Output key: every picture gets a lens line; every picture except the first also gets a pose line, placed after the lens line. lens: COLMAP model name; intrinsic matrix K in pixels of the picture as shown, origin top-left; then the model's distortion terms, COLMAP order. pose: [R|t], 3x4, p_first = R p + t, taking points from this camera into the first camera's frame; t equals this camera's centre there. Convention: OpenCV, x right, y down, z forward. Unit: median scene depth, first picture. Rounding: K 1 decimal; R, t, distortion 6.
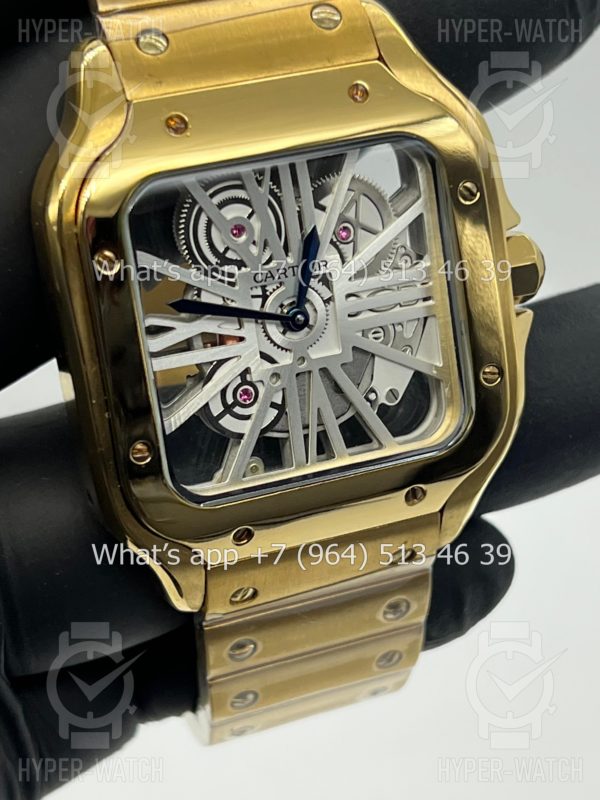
lens RADIAL K [[1795.5, 0, 300.0], [0, 1795.5, 400.0], [0, 0, 1]] dist [0.129647, 0.030489]
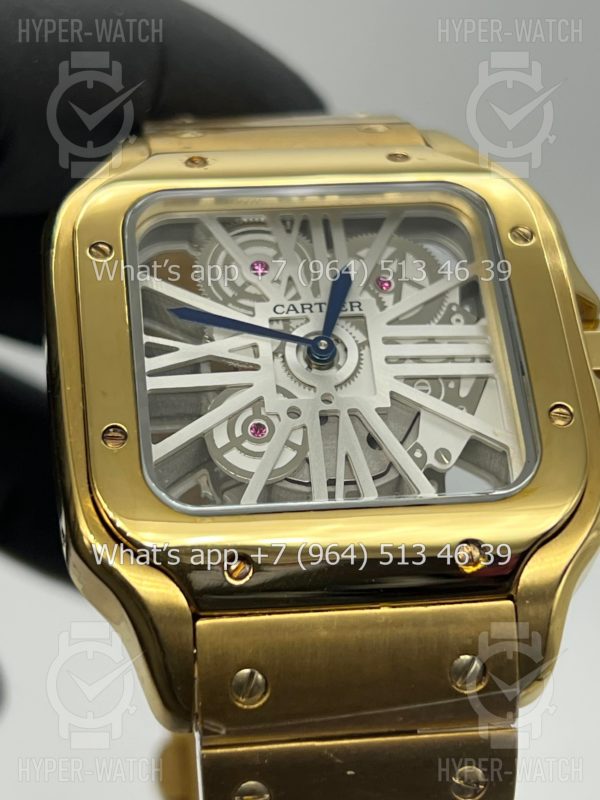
lens RADIAL K [[1795.5, 0, 300.0], [0, 1795.5, 400.0], [0, 0, 1]] dist [0.129647, 0.030489]
pose [[0.973196, -0.078766, -0.216068, 0.172310], [-0.082107, 0.758600, -0.646362, 0.530146], [0.214820, 0.646778, 0.731800, 0.379364]]
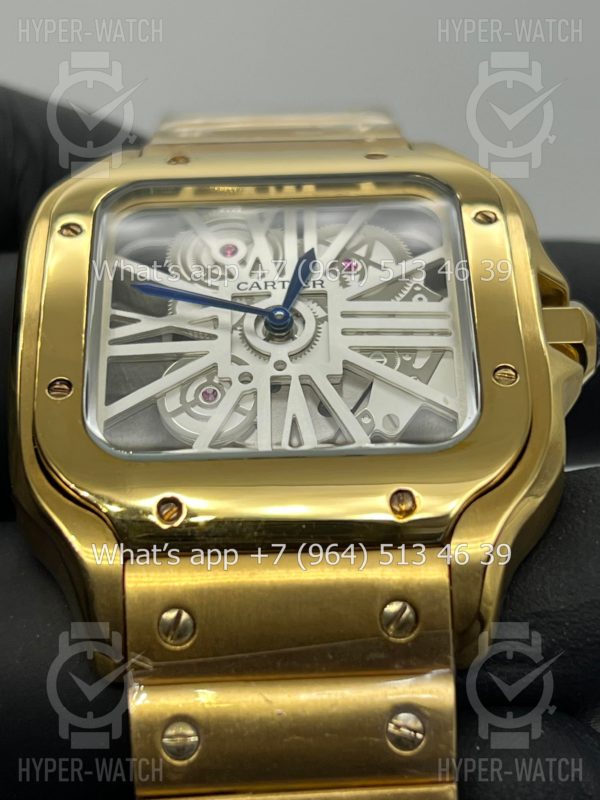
lens RADIAL K [[1795.5, 0, 300.0], [0, 1795.5, 400.0], [0, 0, 1]] dist [0.129647, 0.030489]
pose [[0.935351, -0.104959, -0.337790, 0.301203], [-0.184153, 0.670843, -0.718371, 0.610586], [0.302004, 0.734134, 0.608145, 0.492488]]
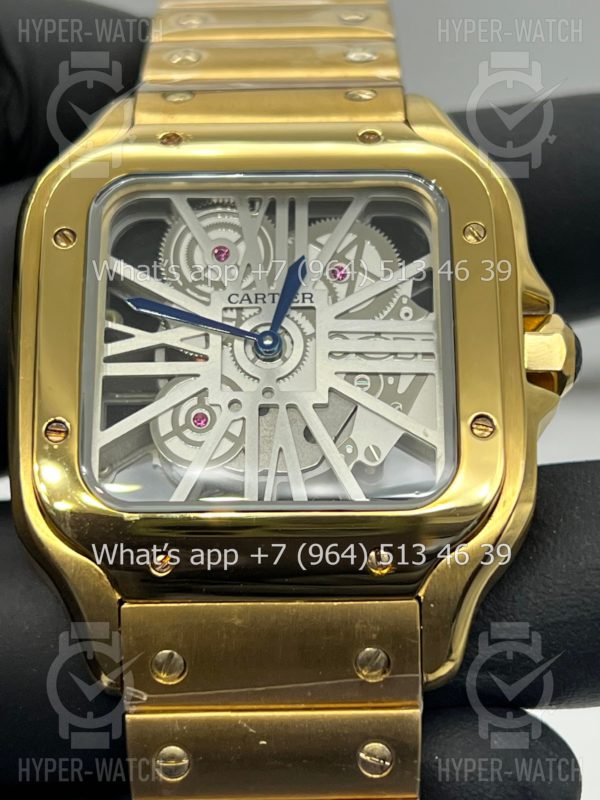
lens RADIAL K [[1795.5, 0, 300.0], [0, 1795.5, 400.0], [0, 0, 1]] dist [0.129647, 0.030489]
pose [[0.929861, 0.012284, -0.367706, 0.347118], [-0.205176, 0.846909, -0.490559, 0.420299], [0.305387, 0.531596, 0.790028, 0.300315]]
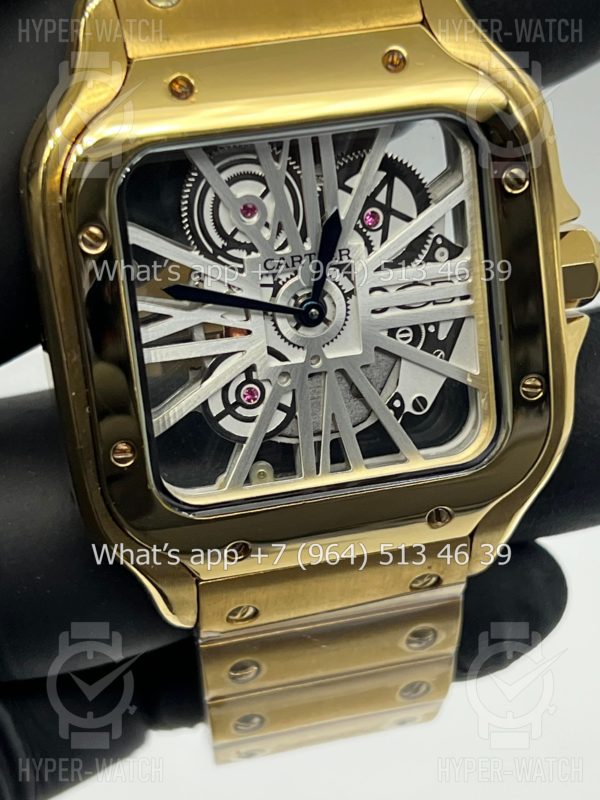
lens RADIAL K [[1795.5, 0, 300.0], [0, 1795.5, 400.0], [0, 0, 1]] dist [0.129647, 0.030489]
pose [[0.992713, 0.063884, -0.102176, 0.085828], [-0.060677, 0.997571, 0.034200, -0.032189], [0.104112, -0.027751, 0.994178, 0.114826]]
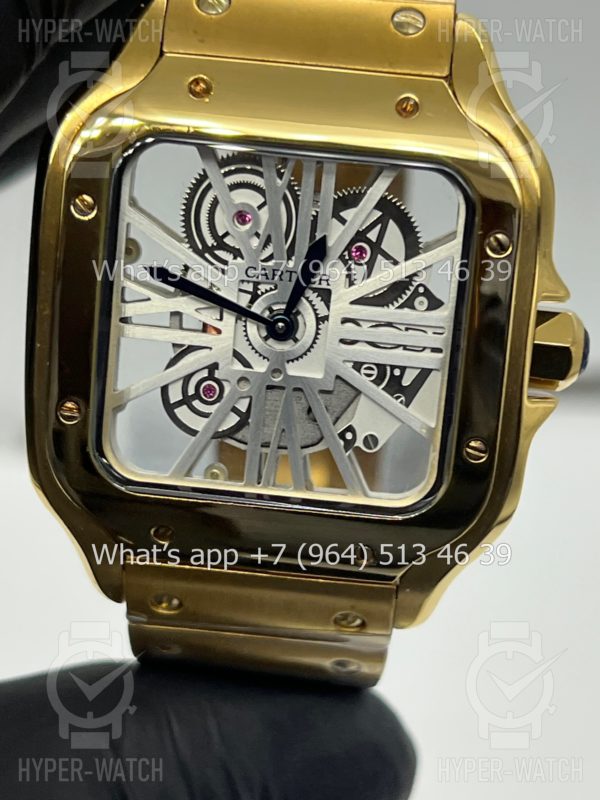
lens RADIAL K [[1795.5, 0, 300.0], [0, 1795.5, 400.0], [0, 0, 1]] dist [0.129647, 0.030489]
pose [[0.909486, 0.282983, -0.304559, 0.298268], [-0.298518, 0.954393, -0.004666, -0.008098], [0.289349, 0.095160, 0.952482, 0.126156]]
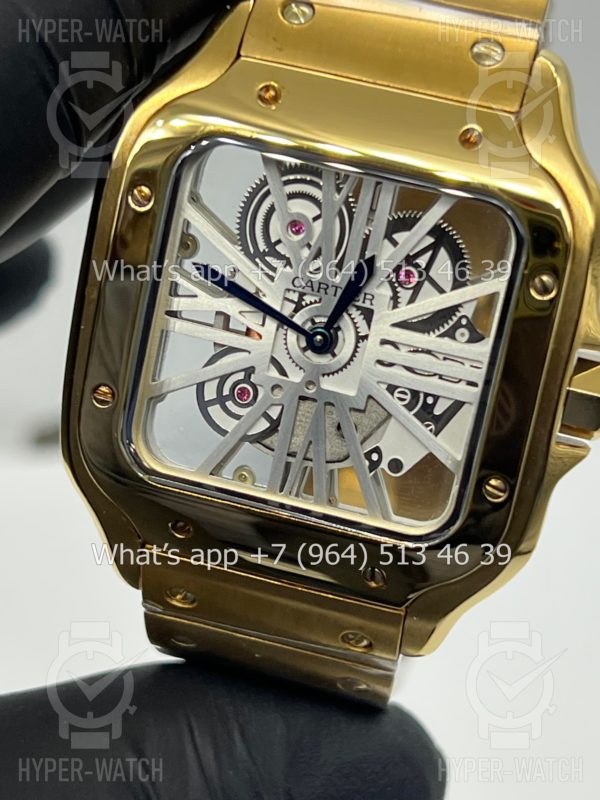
lens RADIAL K [[1795.5, 0, 300.0], [0, 1795.5, 400.0], [0, 0, 1]] dist [0.129647, 0.030489]
pose [[0.826557, 0.399588, -0.396399, 0.368901], [-0.423089, 0.905570, 0.030645, -0.041246], [0.371213, 0.142382, 0.917567, 0.148597]]
